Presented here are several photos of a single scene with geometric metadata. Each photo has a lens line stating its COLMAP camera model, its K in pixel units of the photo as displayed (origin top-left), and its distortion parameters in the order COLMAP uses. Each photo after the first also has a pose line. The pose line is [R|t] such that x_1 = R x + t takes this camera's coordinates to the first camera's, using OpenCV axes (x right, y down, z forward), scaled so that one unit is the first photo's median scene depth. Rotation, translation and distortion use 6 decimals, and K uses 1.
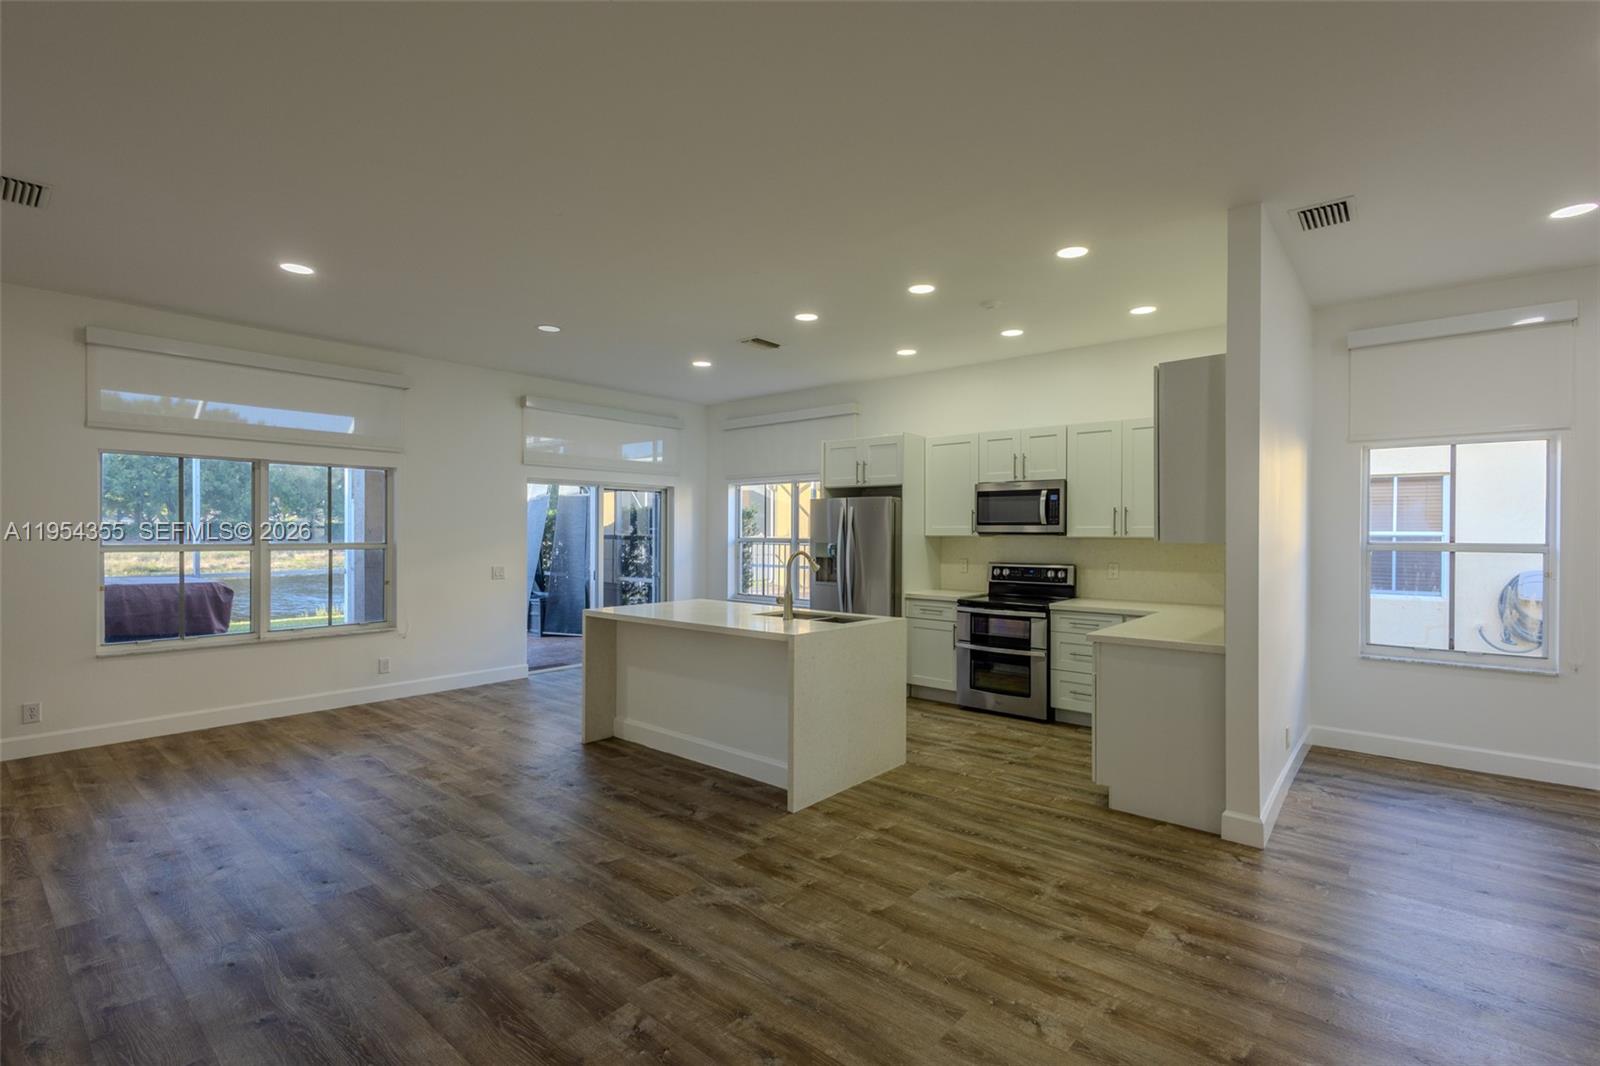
lens RADIAL K [[730.5, 0, 801.8], [0, 730.5, 535.2], [0, 0, 1]] dist [0.011394, -0.004826]
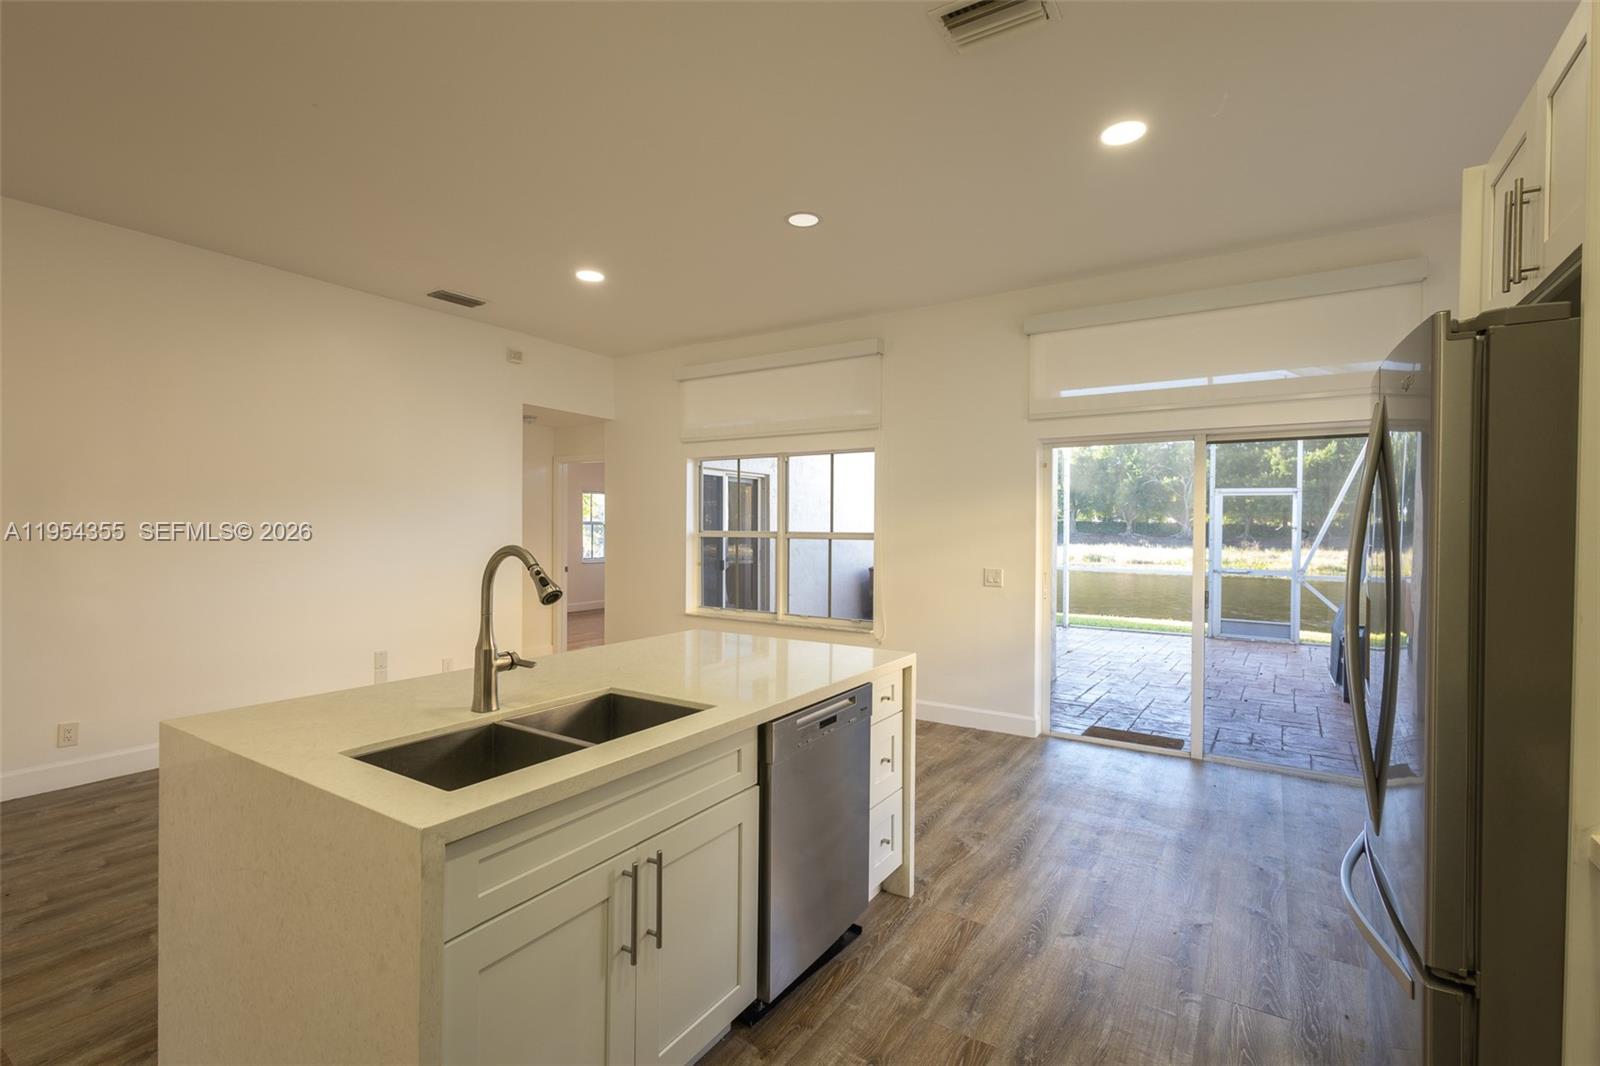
lens RADIAL K [[730.5, 0, 799.9], [0, 730.5, 530.6], [0, 0, 1]] dist [0.011394, -0.004826]
pose [[0.133253, 0.003687, -0.991075, 0.379199], [-0.013996, 0.999900, 0.001838, 0.008943], [0.990983, 0.013627, 0.133291, 1.016279]]
